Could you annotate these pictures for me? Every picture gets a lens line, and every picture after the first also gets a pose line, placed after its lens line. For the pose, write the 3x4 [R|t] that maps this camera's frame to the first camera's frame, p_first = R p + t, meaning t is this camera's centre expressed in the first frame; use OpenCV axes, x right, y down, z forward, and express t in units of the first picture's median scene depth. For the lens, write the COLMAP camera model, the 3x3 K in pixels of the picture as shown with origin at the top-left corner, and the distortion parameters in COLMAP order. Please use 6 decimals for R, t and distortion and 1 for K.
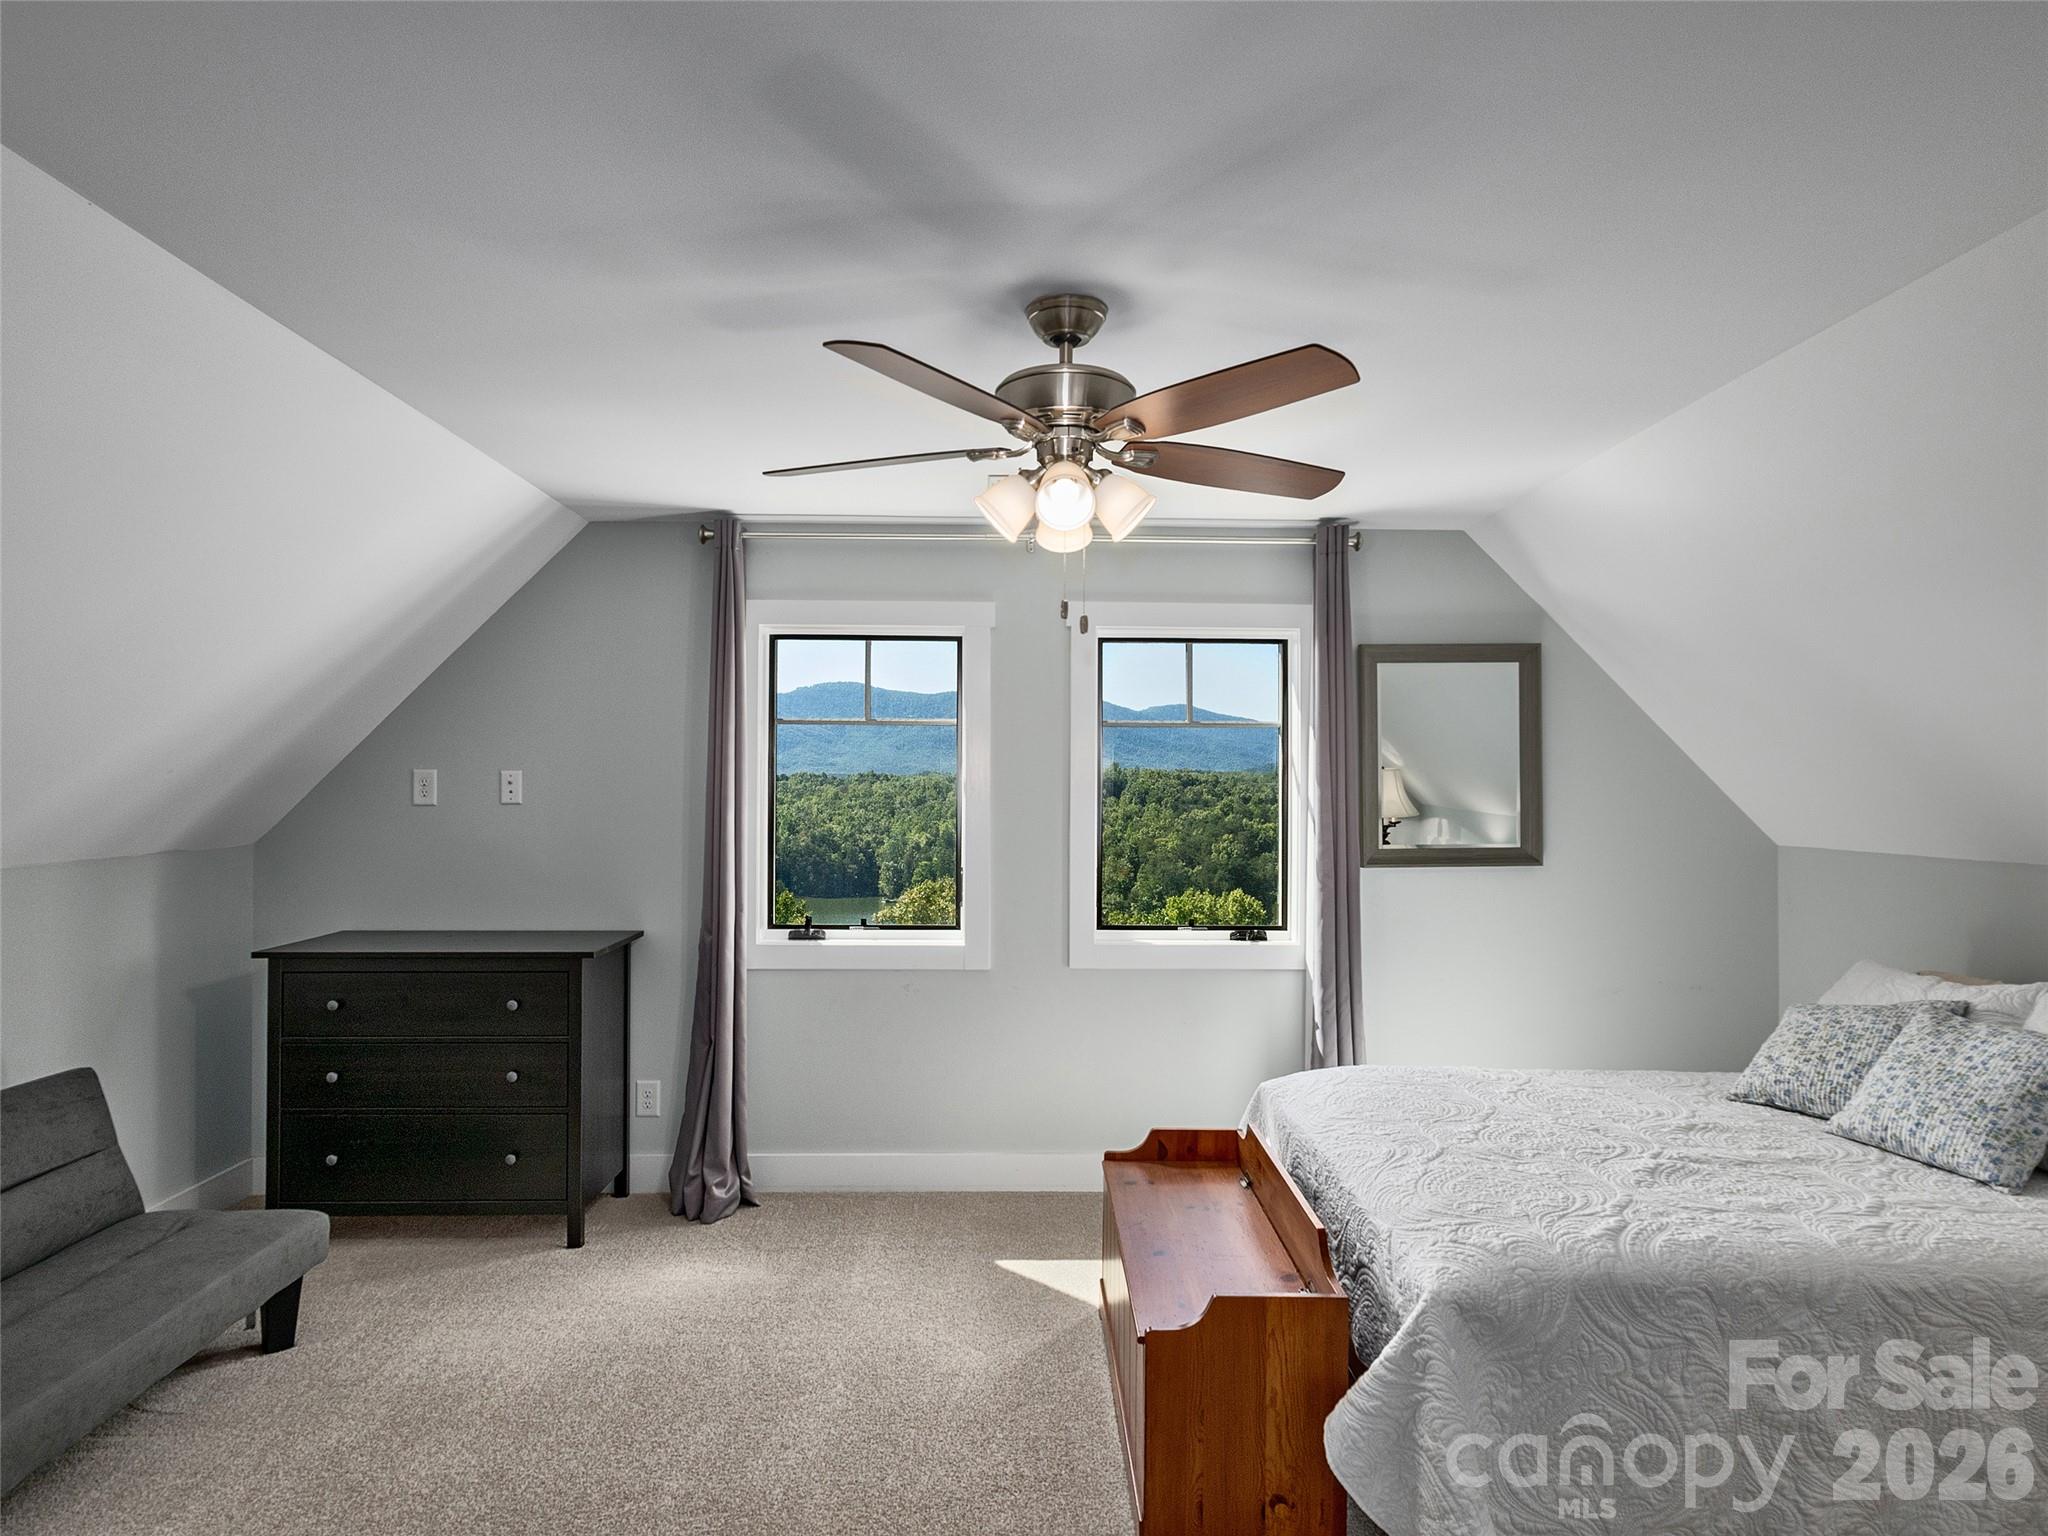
lens RADIAL K [[1122.6, 0, 1011.4], [0, 1122.6, 767.5], [0, 0, 1]] dist [-0.002857, 0.002875]
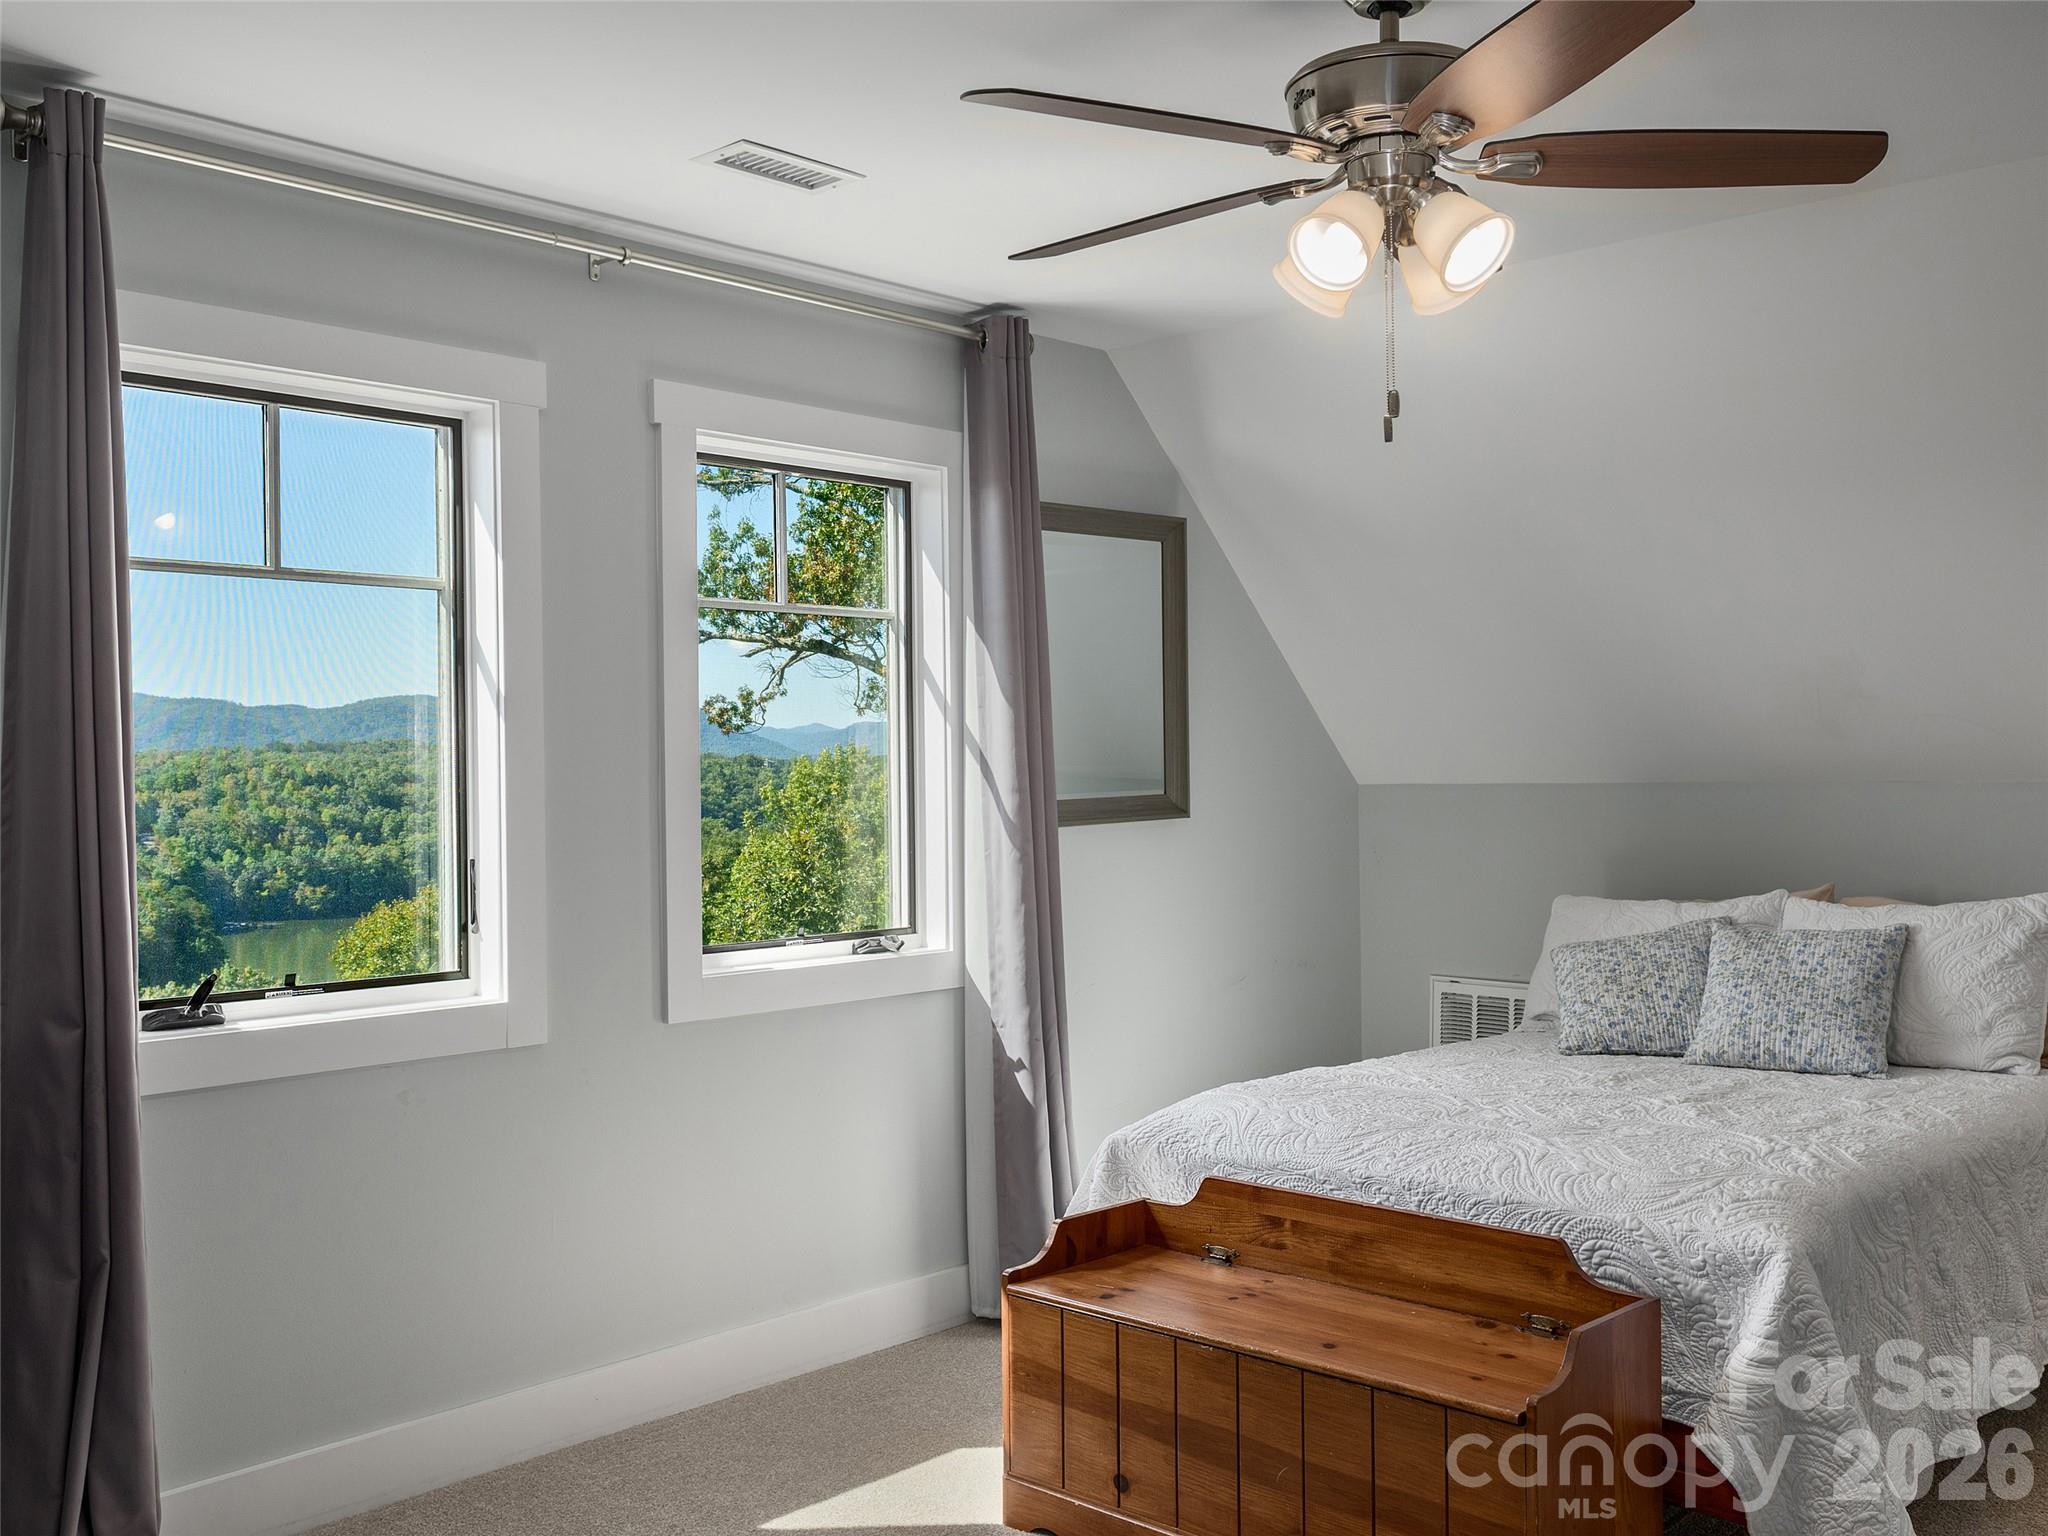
lens RADIAL K [[1934.1, 0, 1029.3], [0, 1934.1, 770.0], [0, 0, 1]] dist [0.000757, 0.000000]
pose [[0.693721, -0.016432, 0.720056, -0.663018], [0.005949, 0.999836, 0.017086, 0.042738], [-0.720219, -0.007569, 0.693705, 0.236819]]
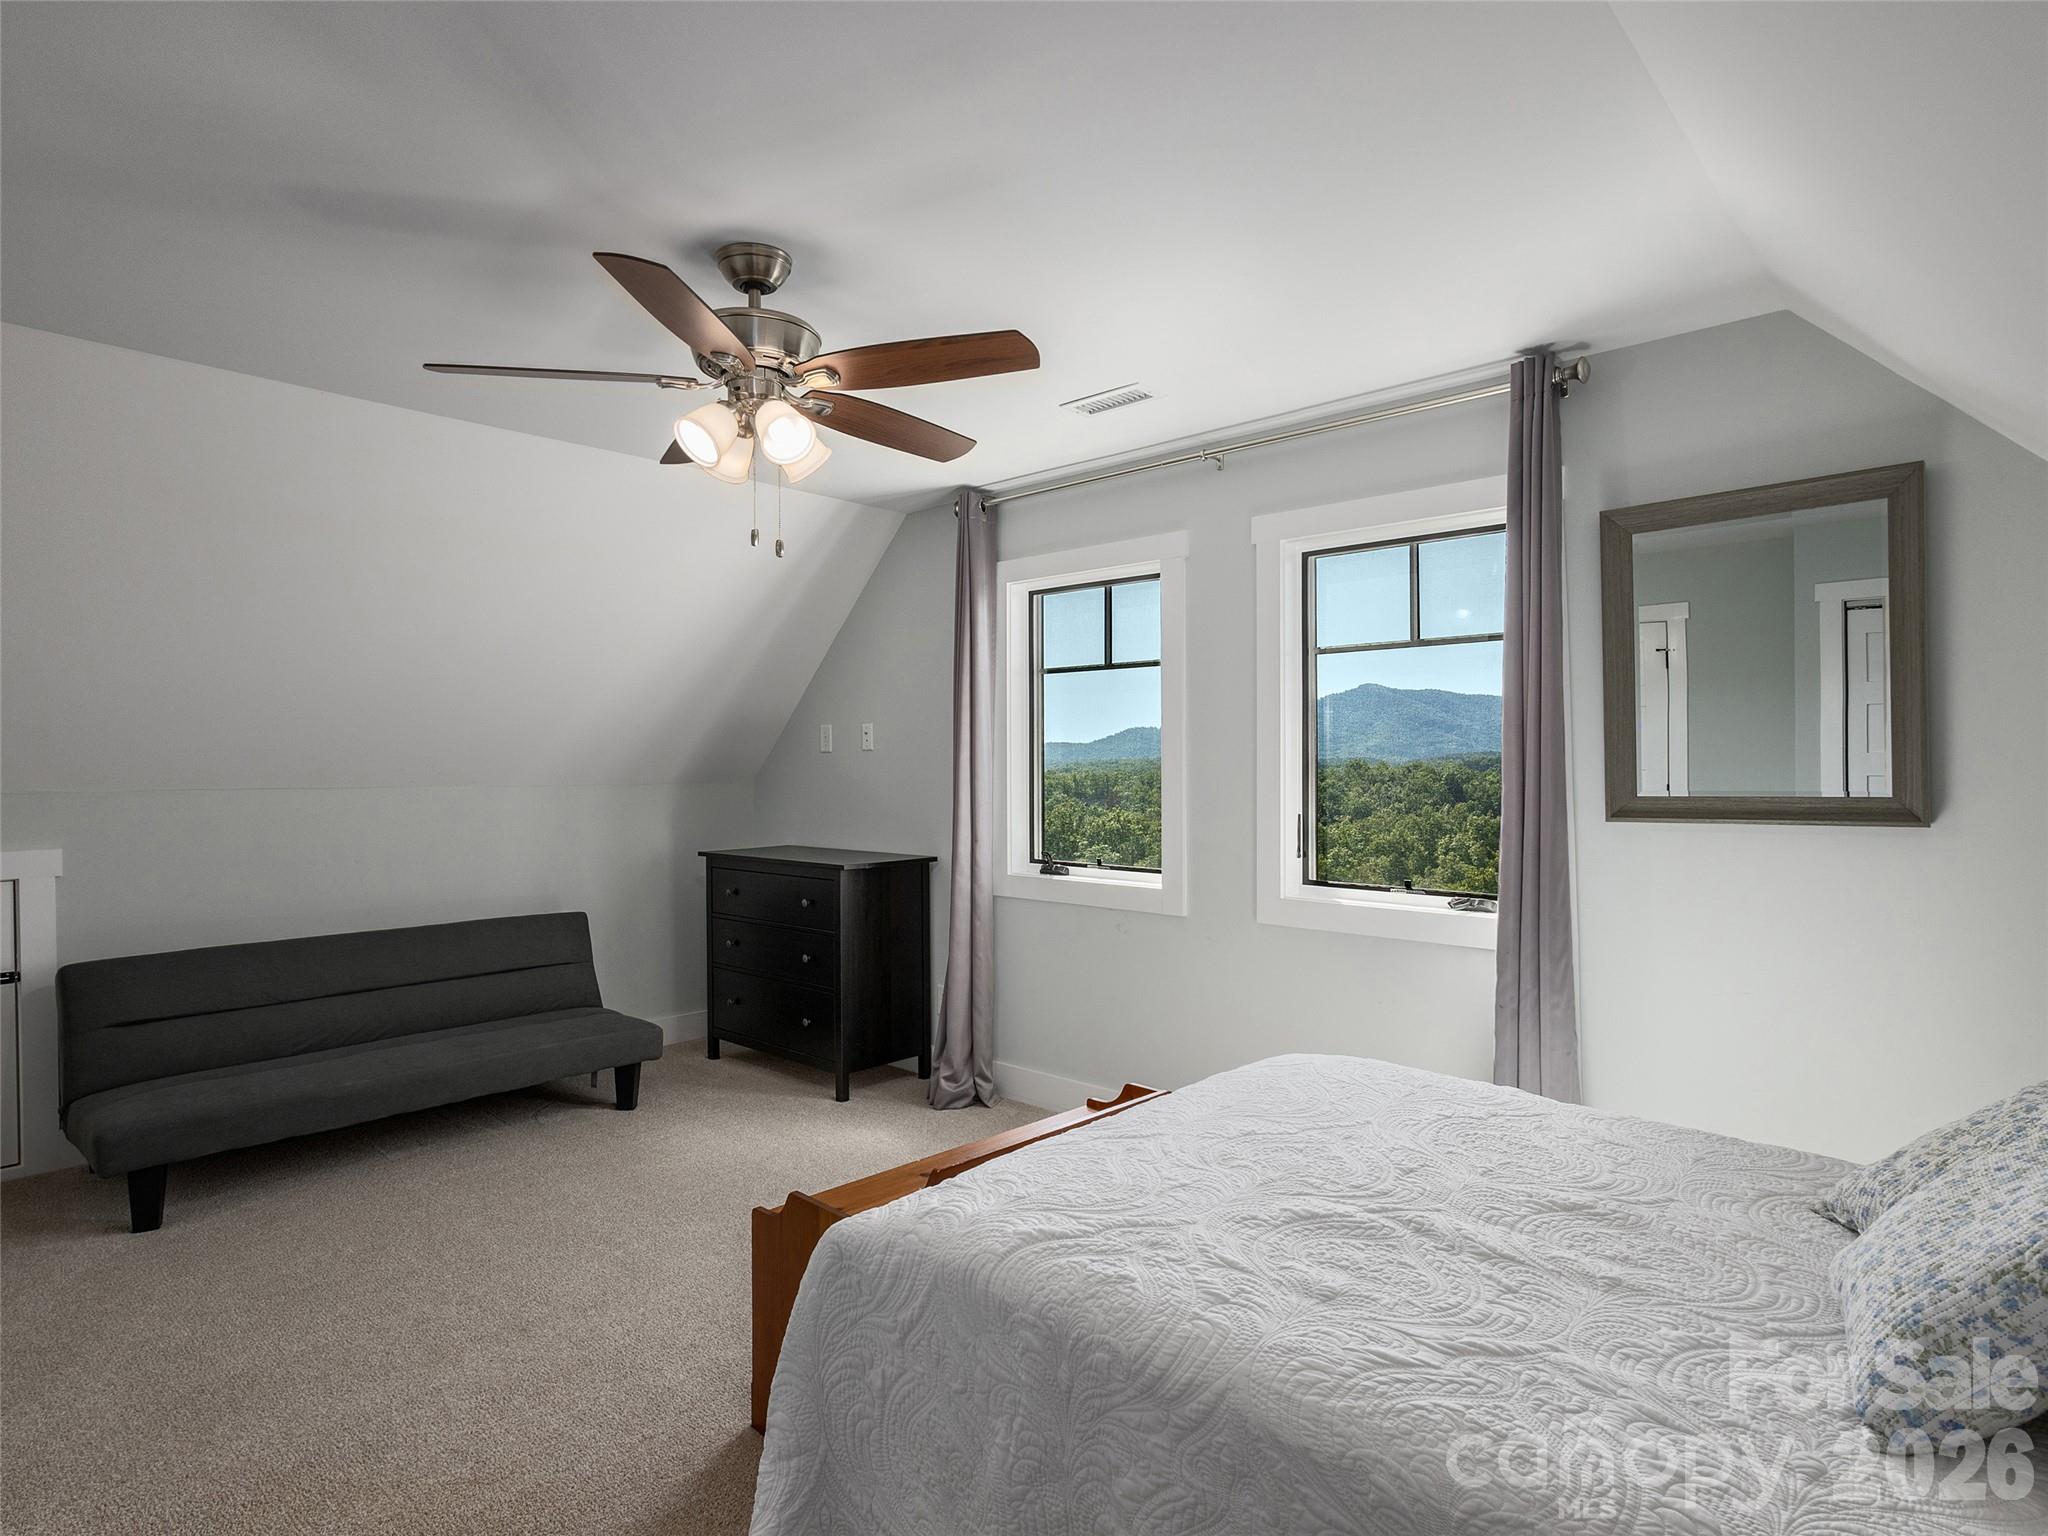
lens RADIAL K [[1122.6, 0, 1023.4], [0, 1122.6, 761.4], [0, 0, 1]] dist [-0.002857, 0.002875]
pose [[0.713722, -0.007969, -0.700384, 0.695703], [0.016274, 0.999854, 0.005207, 0.051741], [0.700240, -0.015115, 0.713747, 0.283226]]
